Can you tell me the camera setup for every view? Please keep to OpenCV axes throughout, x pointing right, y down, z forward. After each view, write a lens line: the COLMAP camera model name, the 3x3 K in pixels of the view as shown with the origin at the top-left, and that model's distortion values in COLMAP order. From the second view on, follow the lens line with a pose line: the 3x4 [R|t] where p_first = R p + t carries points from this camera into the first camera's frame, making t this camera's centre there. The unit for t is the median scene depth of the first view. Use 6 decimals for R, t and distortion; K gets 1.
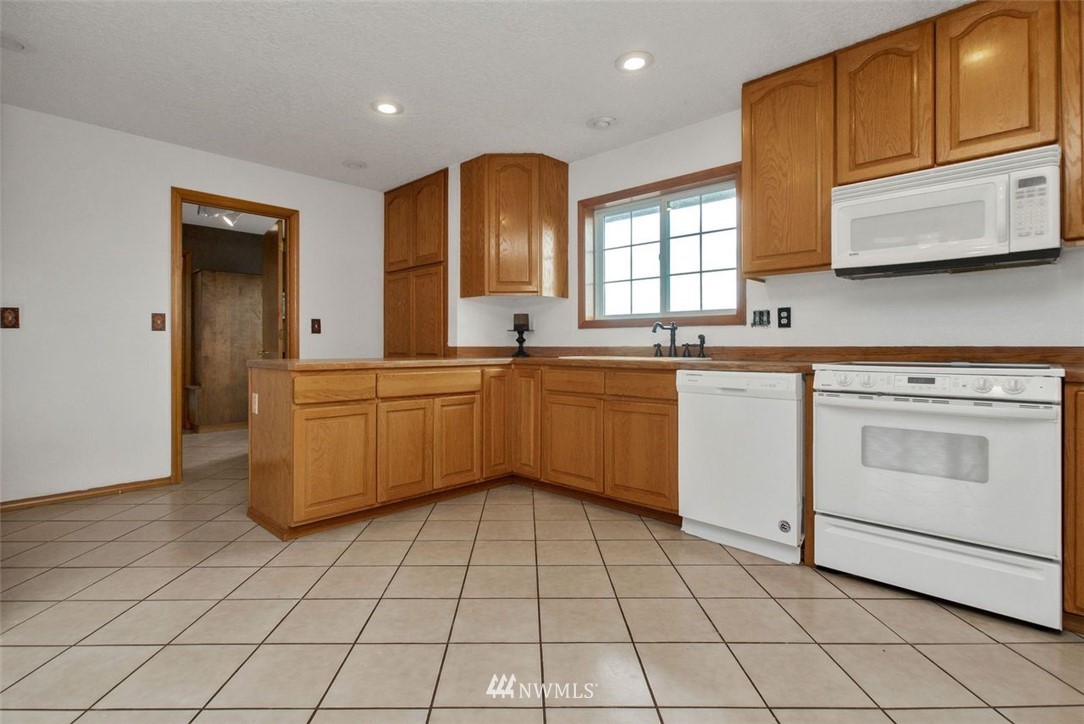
lens RADIAL K [[518.6, 0, 537.3], [0, 518.6, 346.9], [0, 0, 1]] dist [0.010125, 0.000750]
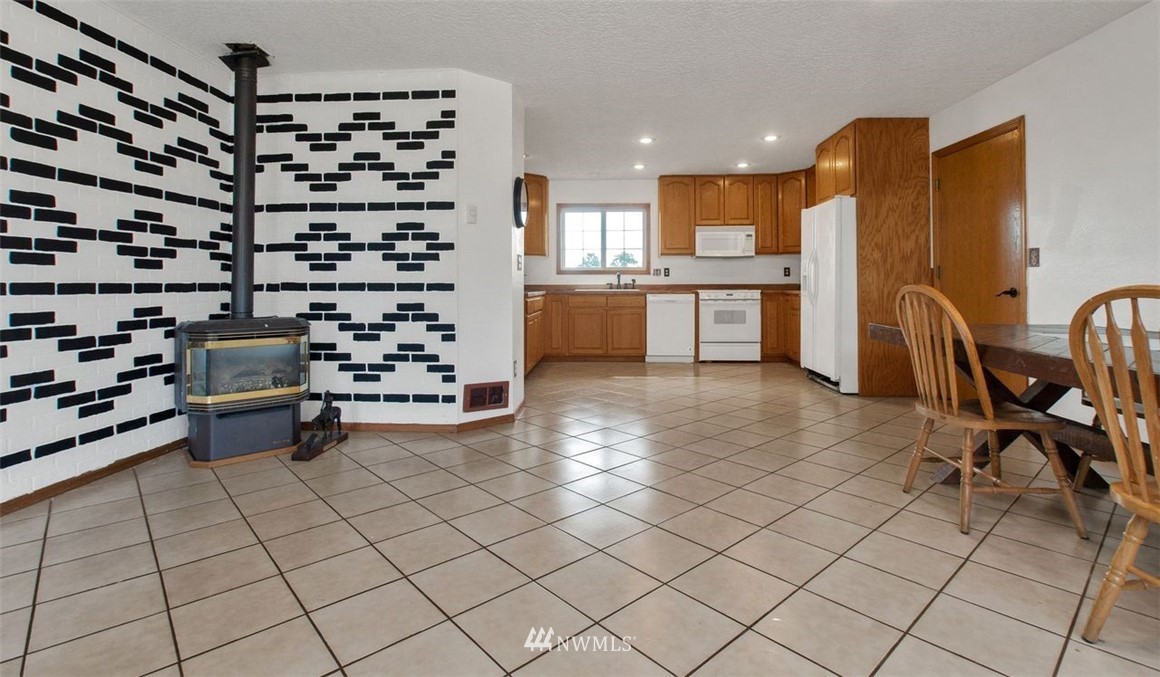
lens RADIAL K [[548.0, 0, 587.3], [0, 548.0, 284.6], [0, 0, 1]] dist [0.003616, 0.000376]
pose [[0.751487, -0.002035, 0.659745, -1.764901], [0.002853, 0.999996, -0.000165, 0.000124], [-0.659742, 0.002006, 0.751489, -0.785773]]
